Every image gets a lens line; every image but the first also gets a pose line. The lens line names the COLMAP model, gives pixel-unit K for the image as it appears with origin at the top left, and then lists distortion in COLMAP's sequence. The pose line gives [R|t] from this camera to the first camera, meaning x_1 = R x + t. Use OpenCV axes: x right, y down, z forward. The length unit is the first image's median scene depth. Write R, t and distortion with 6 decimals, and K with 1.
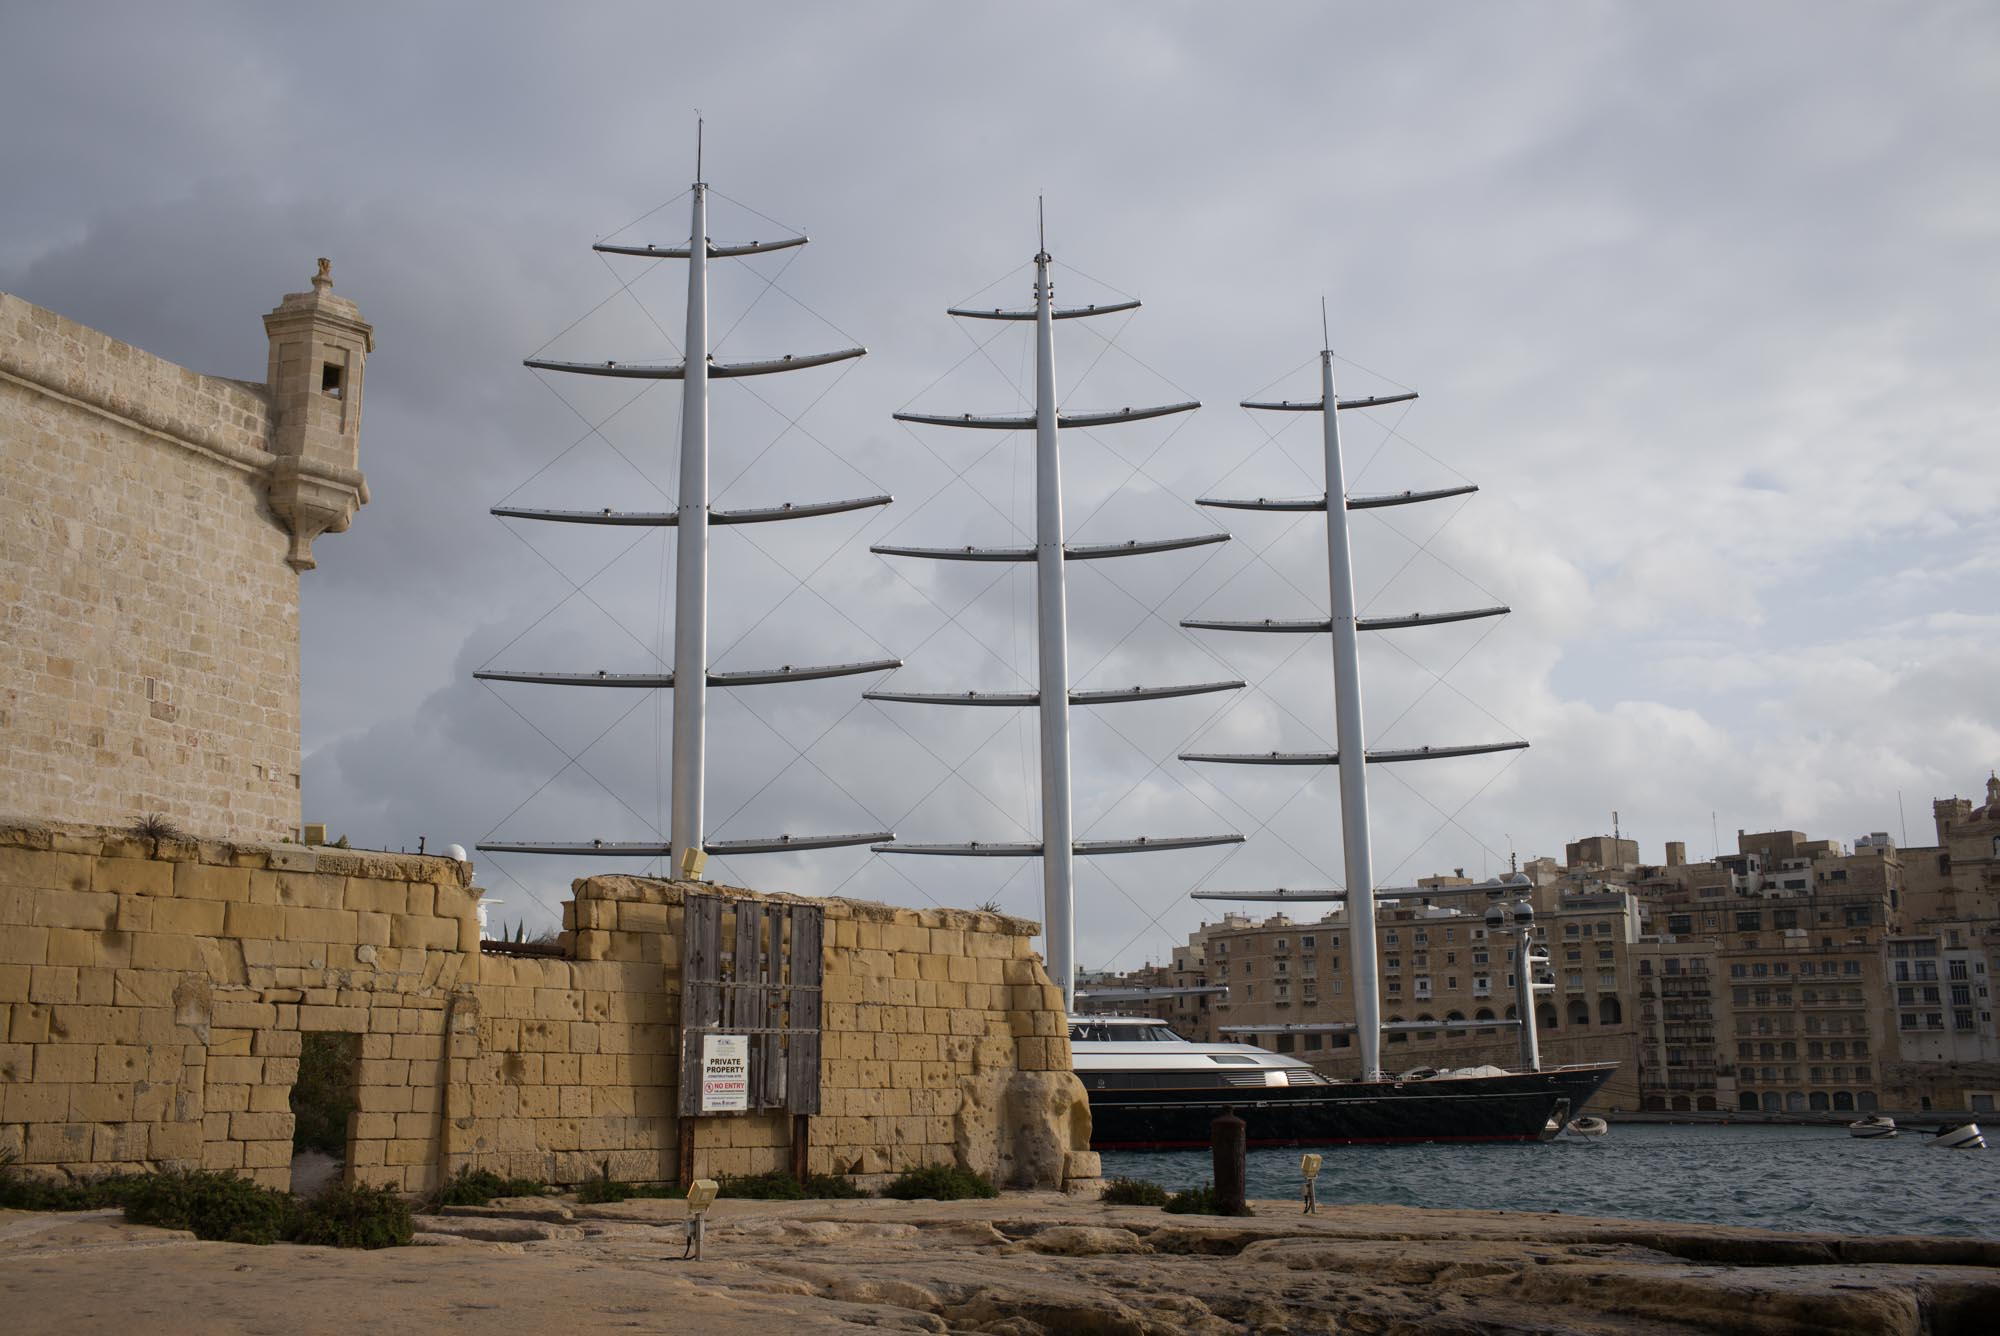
lens RADIAL K [[1999.8, 0, 1000.0], [0, 1999.8, 668.0], [0, 0, 1]] dist [0.010094, 0.092440]
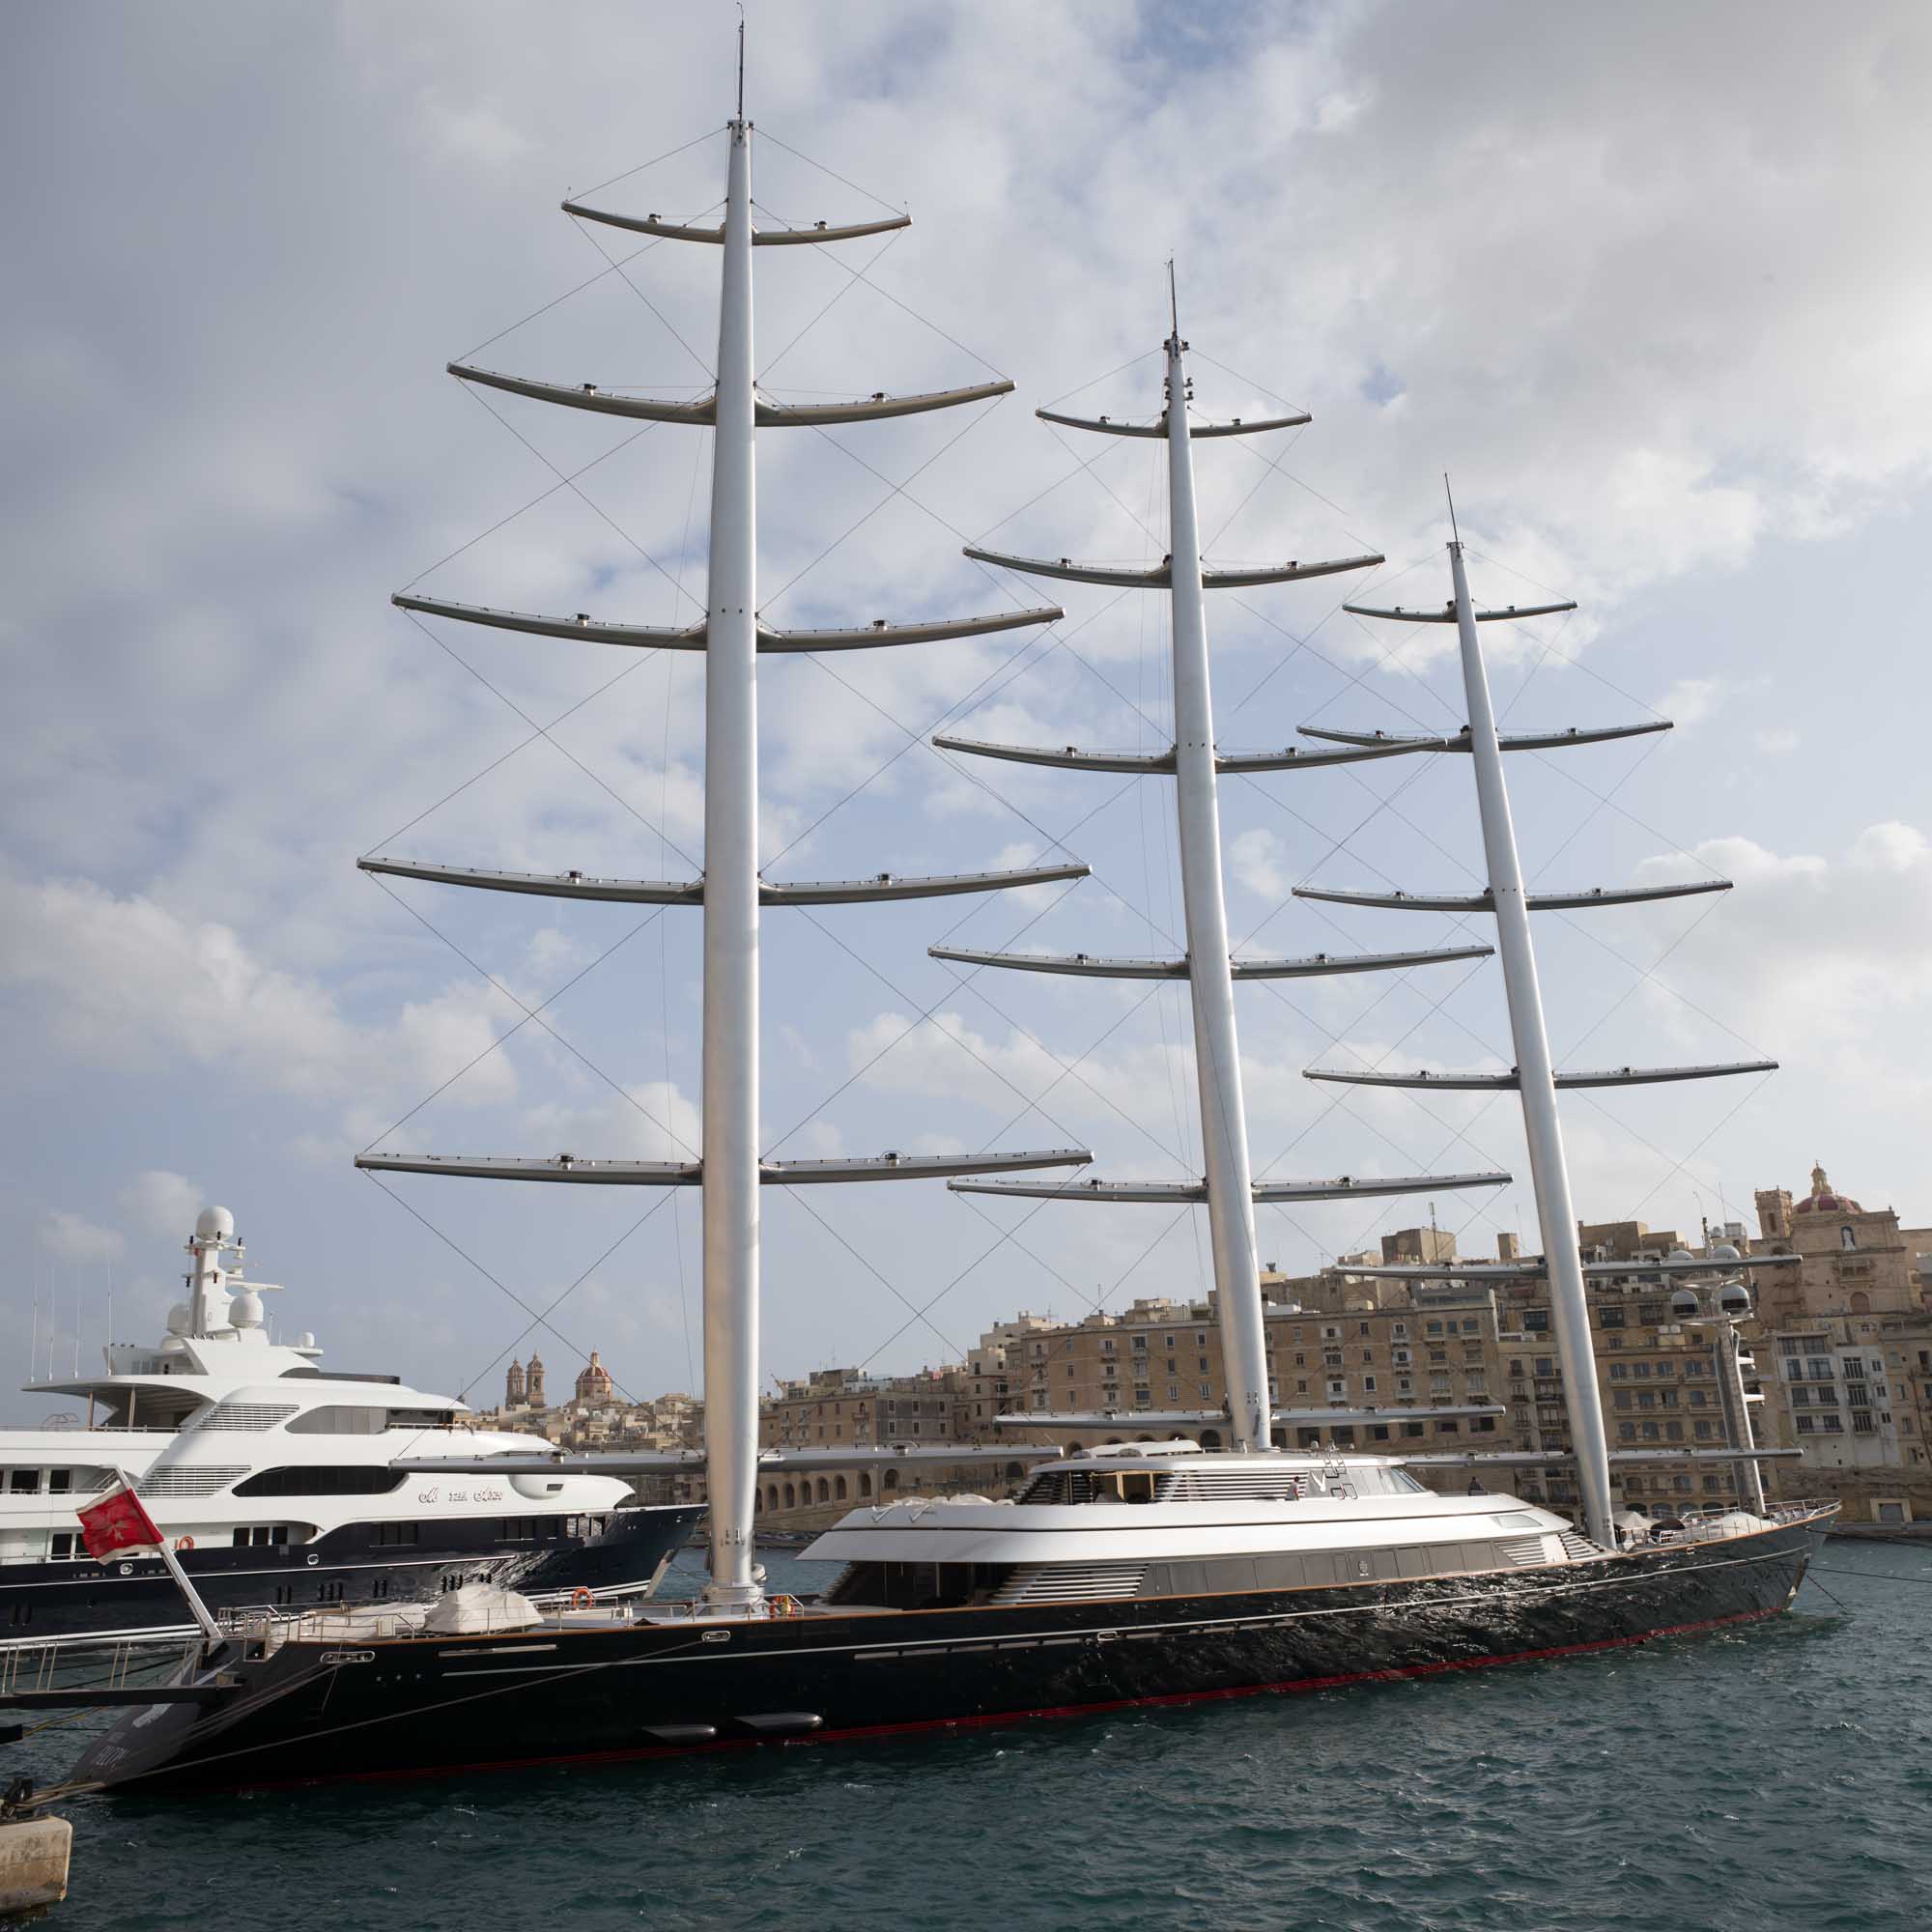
lens RADIAL K [[1818.7, 0, 925.3], [0, 1818.7, 968.9], [0, 0, 1]] dist [0.019455, -0.006894]
pose [[0.988256, 0.025696, 0.150630, -0.080544], [-0.015380, 0.997480, -0.069255, 0.029229], [-0.152030, 0.066125, 0.986161, 0.207666]]
